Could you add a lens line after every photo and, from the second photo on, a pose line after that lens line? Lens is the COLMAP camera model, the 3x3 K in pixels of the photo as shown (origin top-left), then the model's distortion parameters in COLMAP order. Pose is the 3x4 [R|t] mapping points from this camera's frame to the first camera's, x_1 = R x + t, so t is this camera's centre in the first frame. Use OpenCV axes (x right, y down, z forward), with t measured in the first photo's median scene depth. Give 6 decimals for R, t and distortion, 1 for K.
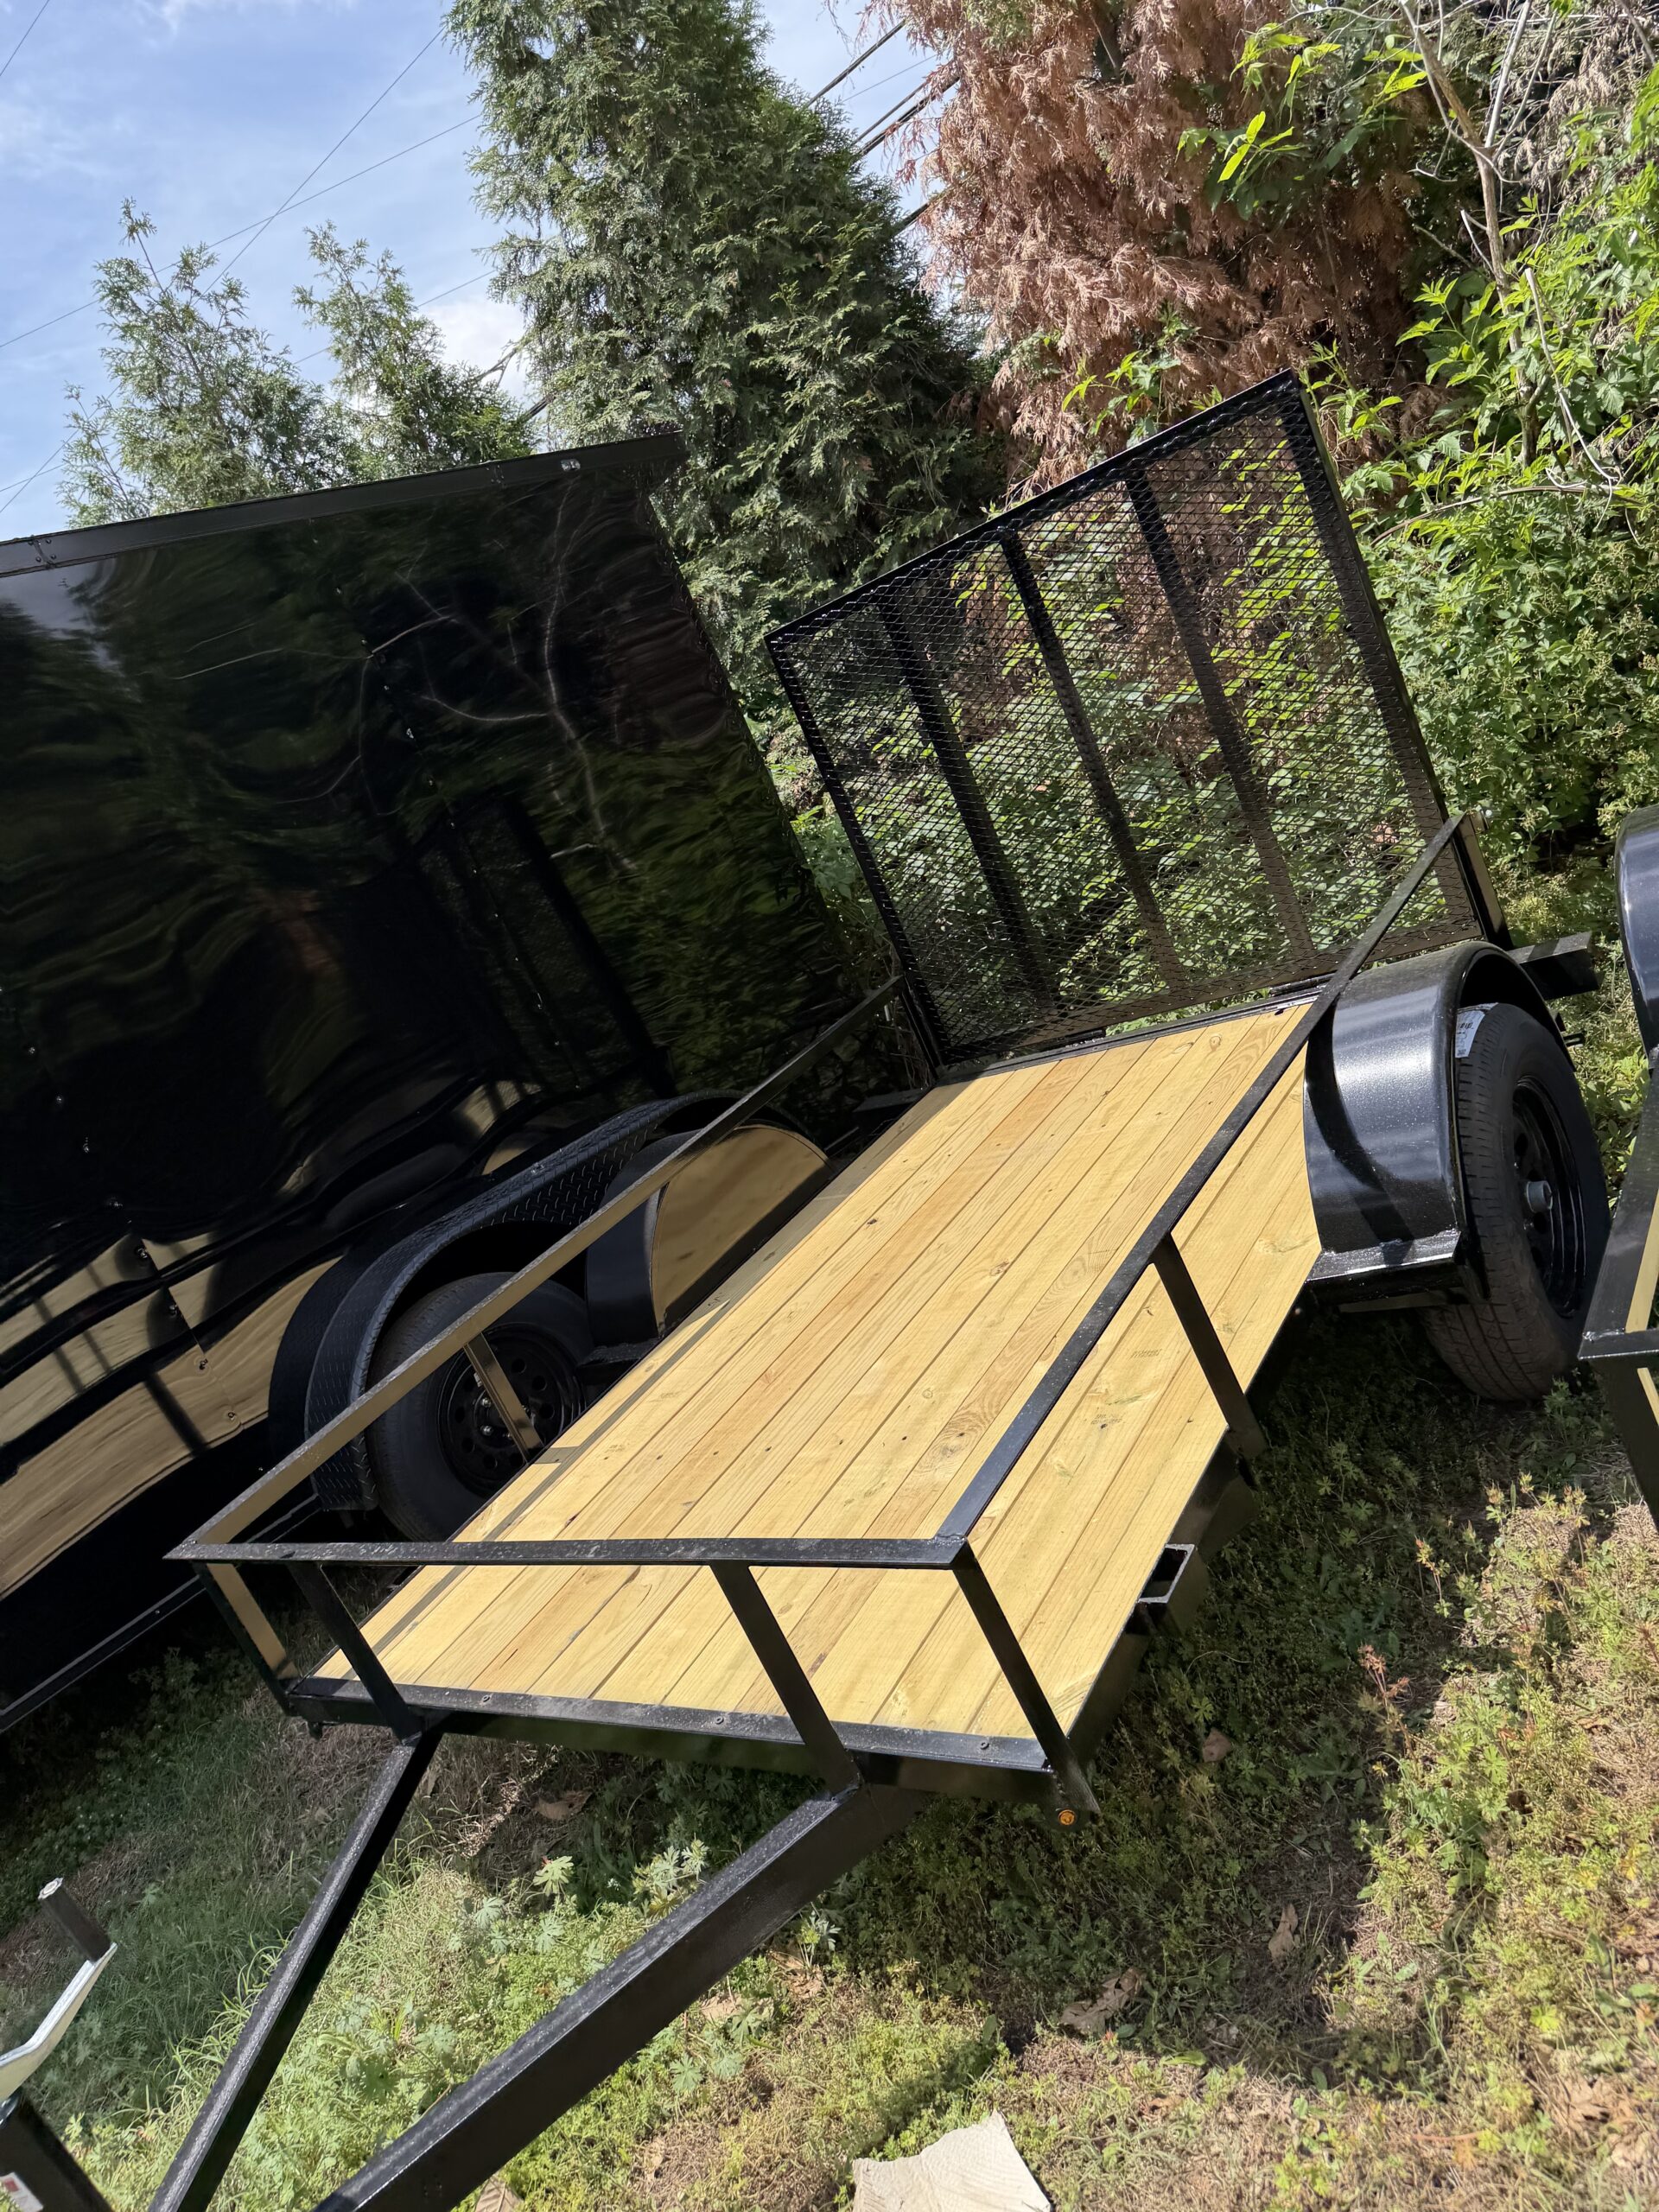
lens RADIAL K [[1570.5, 0, 835.9], [0, 1570.5, 1118.8], [0, 0, 1]] dist [0.048847, -0.052814]
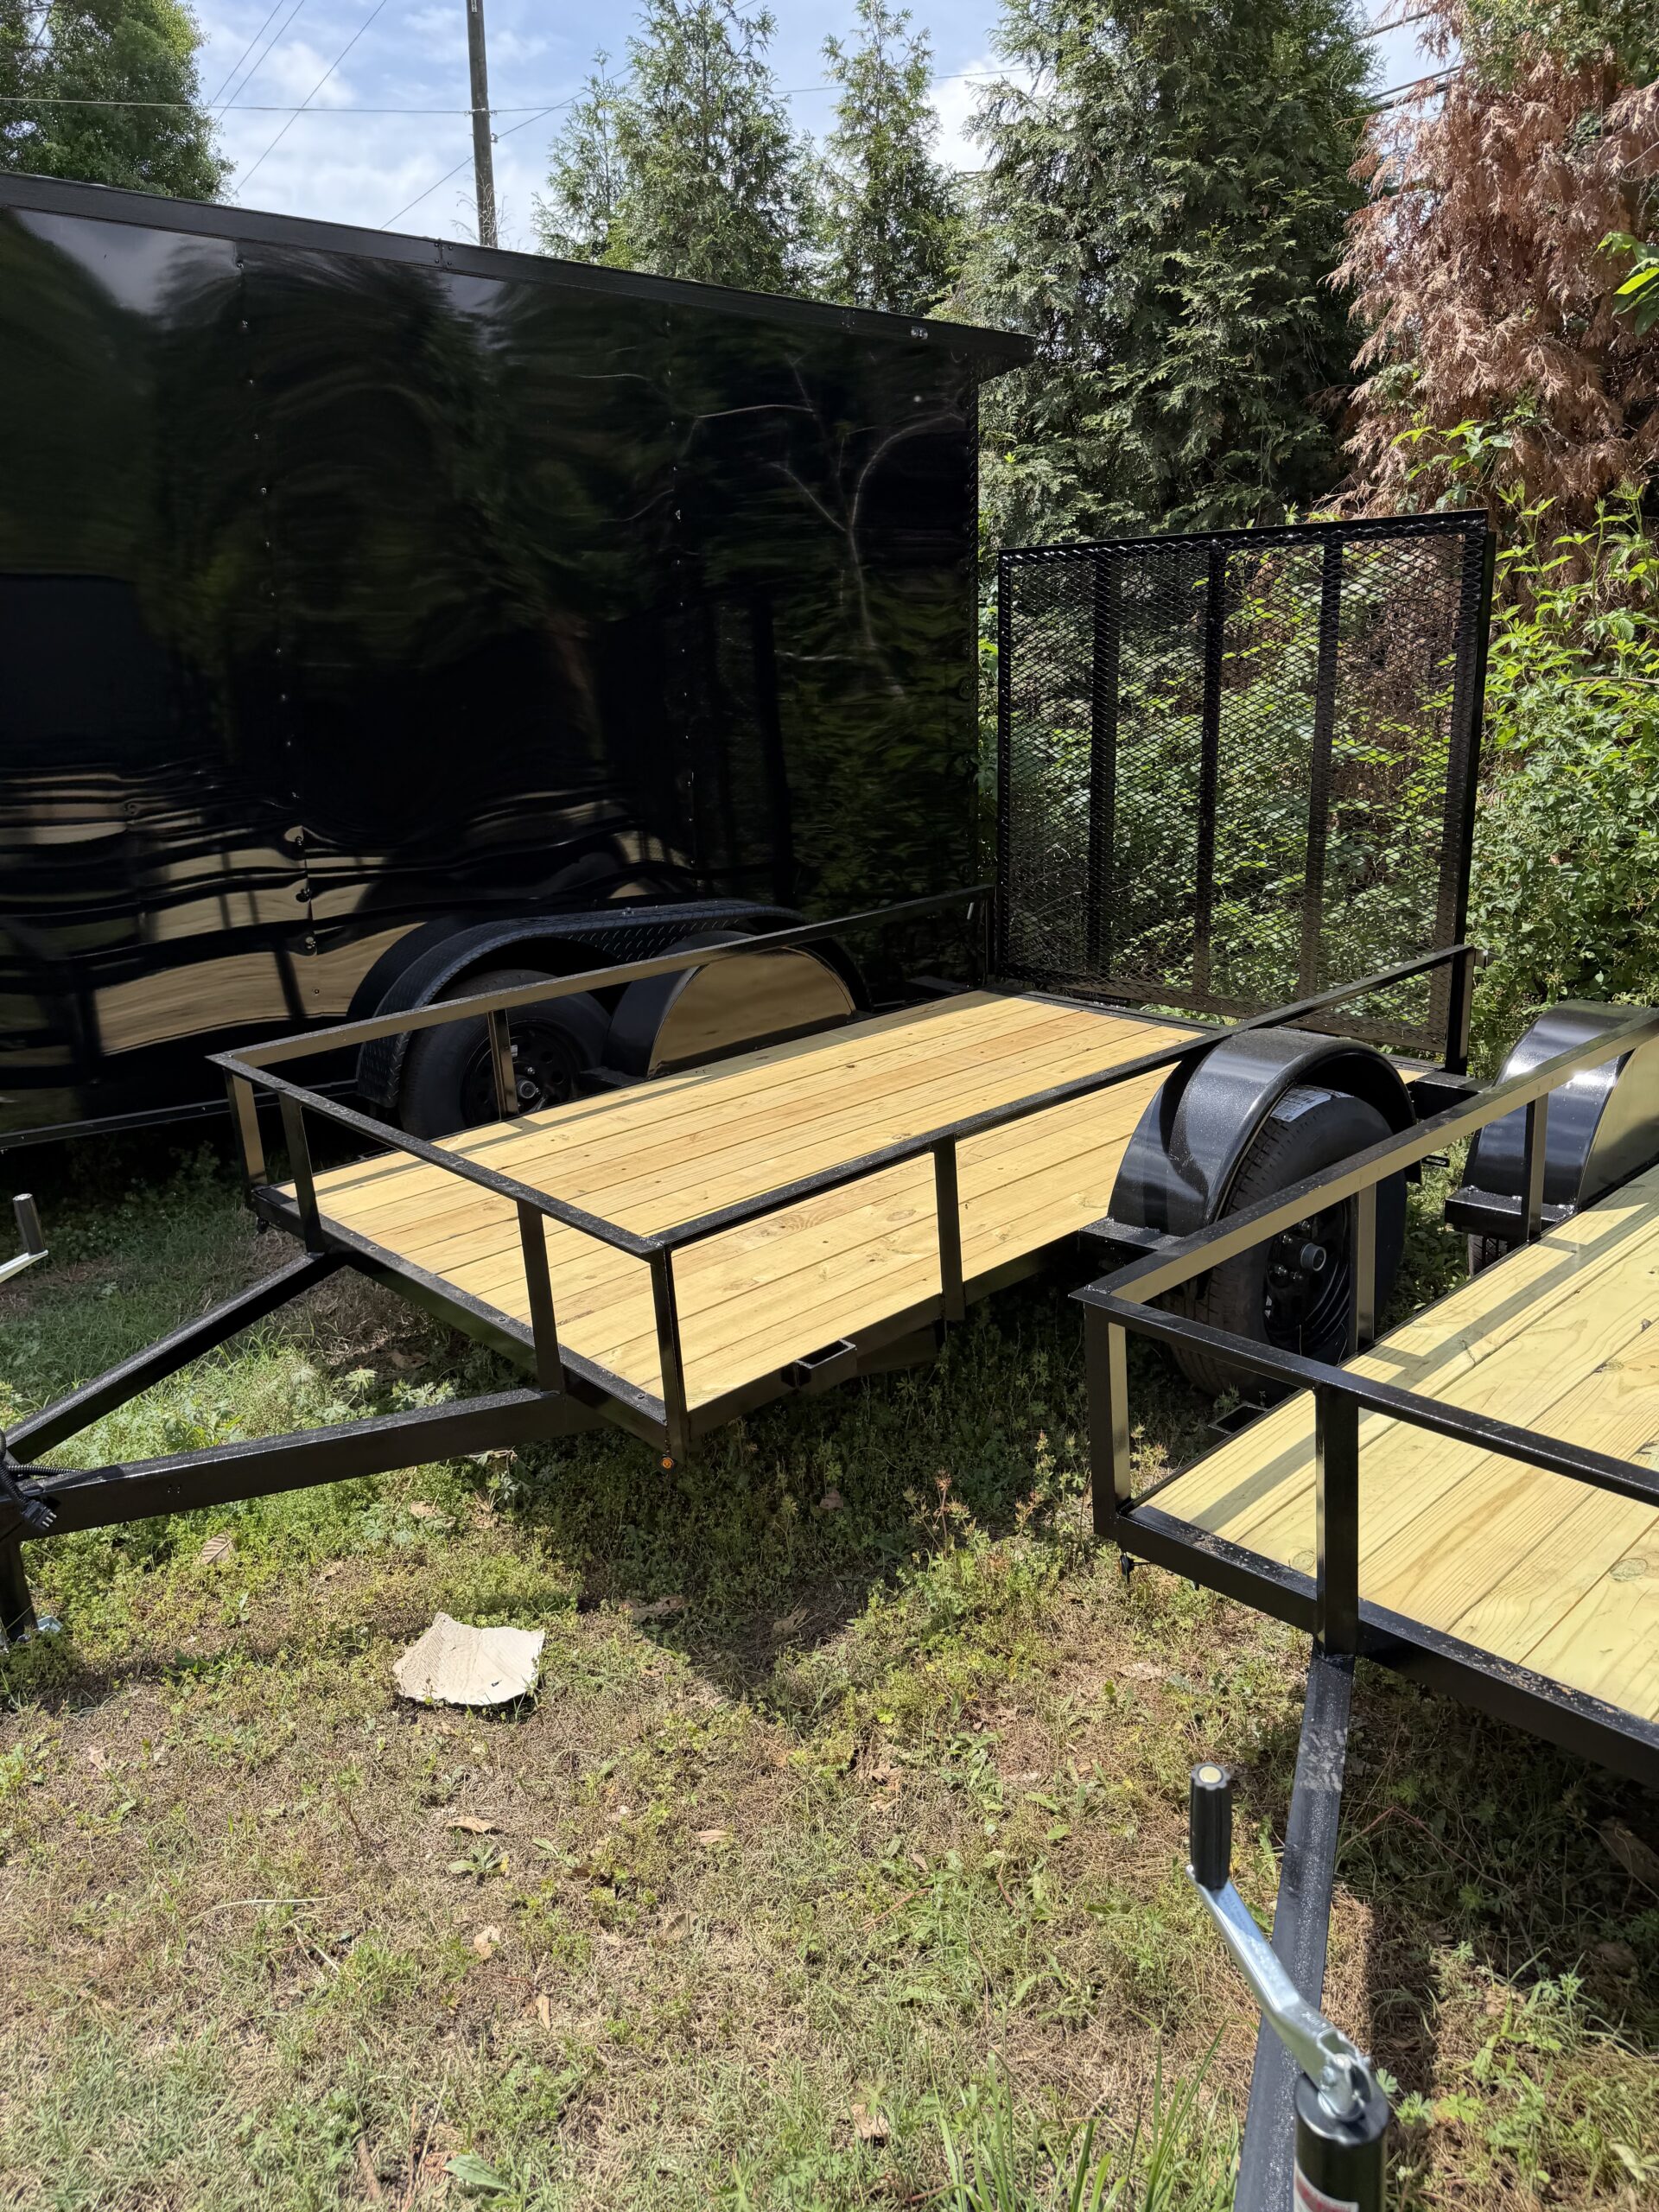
lens RADIAL K [[1586.1, 0, 829.5], [0, 1586.1, 1106.0], [0, 0, 1]] dist [0.027644, -0.008568]
pose [[0.903969, 0.415142, -0.102457, 0.094867], [-0.404315, 0.907836, 0.111189, -0.020356], [0.139174, -0.059087, 0.988504, -0.114434]]
